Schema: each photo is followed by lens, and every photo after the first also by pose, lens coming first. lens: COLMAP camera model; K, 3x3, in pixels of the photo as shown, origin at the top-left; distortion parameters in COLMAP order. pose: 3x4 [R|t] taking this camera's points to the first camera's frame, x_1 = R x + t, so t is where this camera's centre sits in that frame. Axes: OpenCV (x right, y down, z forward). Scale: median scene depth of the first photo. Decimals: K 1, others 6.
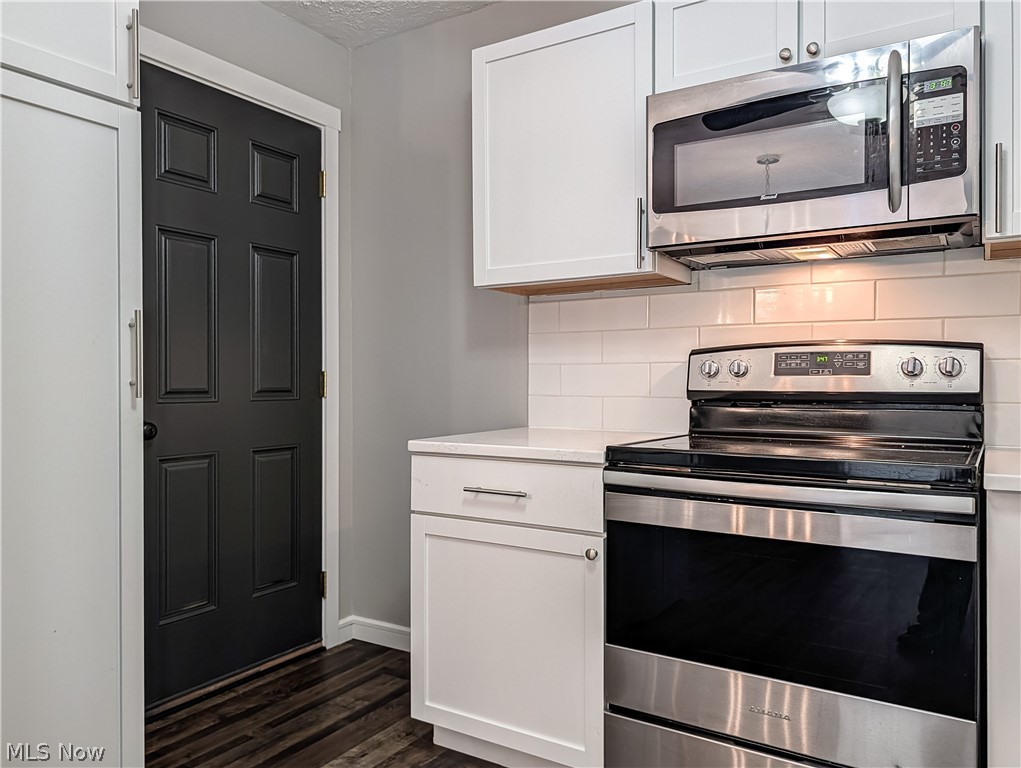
lens RADIAL K [[747.2, 0, 517.7], [0, 747.2, 384.2], [0, 0, 1]] dist [-0.003110, -0.001635]
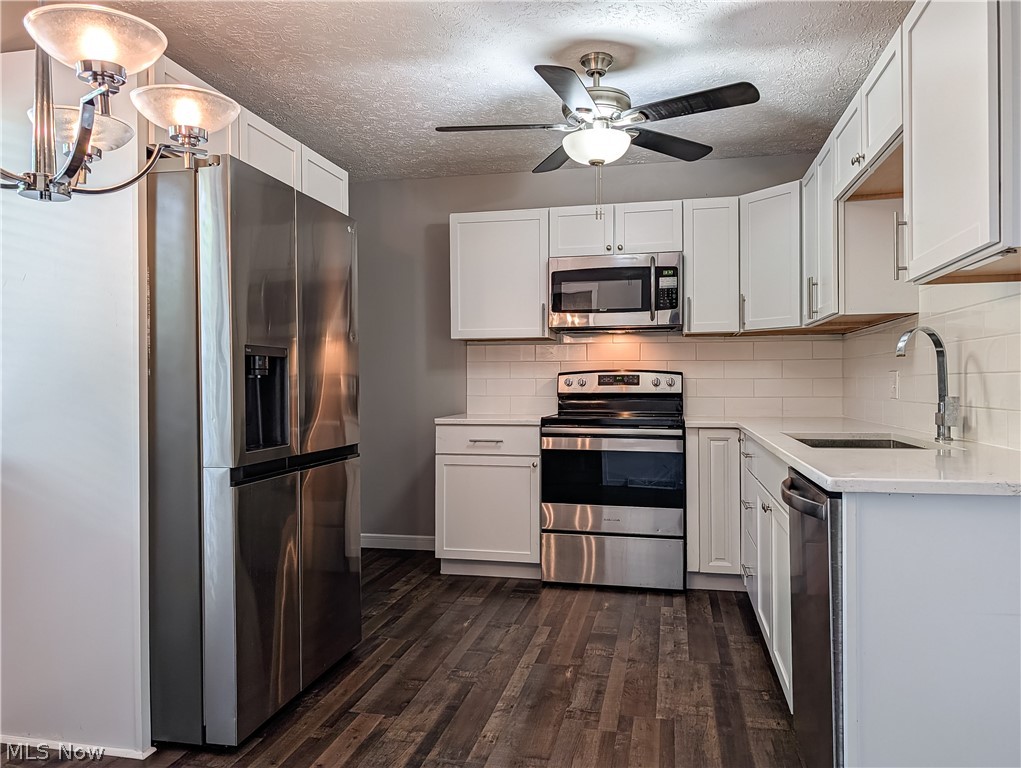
lens RADIAL K [[747.2, 0, 517.7], [0, 747.2, 384.2], [0, 0, 1]] dist [-0.003110, -0.001635]
pose [[0.936570, -0.001612, 0.350478, -0.696880], [0.002494, 0.999995, -0.002066, -0.012554], [-0.350472, 0.002810, 0.936569, -1.037172]]
